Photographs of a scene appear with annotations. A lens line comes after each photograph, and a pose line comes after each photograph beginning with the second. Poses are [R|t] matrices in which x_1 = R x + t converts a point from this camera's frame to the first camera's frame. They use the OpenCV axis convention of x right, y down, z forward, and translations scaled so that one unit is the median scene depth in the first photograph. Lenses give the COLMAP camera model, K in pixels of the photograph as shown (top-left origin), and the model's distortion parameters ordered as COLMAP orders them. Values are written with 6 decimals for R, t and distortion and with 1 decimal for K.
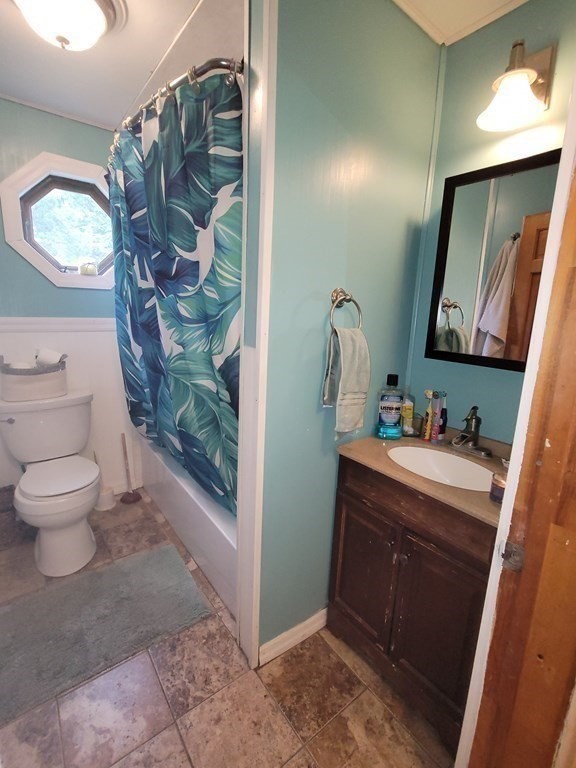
lens RADIAL K [[351.4, 0, 288.5], [0, 351.4, 382.0], [0, 0, 1]] dist [-0.006208, -0.000479]
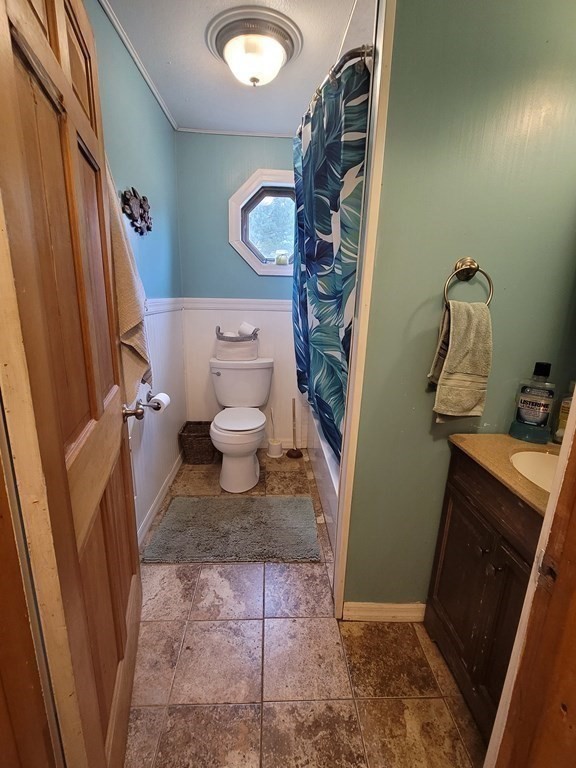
lens RADIAL K [[353.3, 0, 286.3], [0, 353.3, 383.8], [0, 0, 1]] dist [-0.008187, -0.000643]
pose [[0.818110, 0.128473, -0.560527, 0.286097], [-0.114260, 0.991606, 0.060509, 0.047548], [0.563596, 0.014542, 0.825922, -0.002664]]
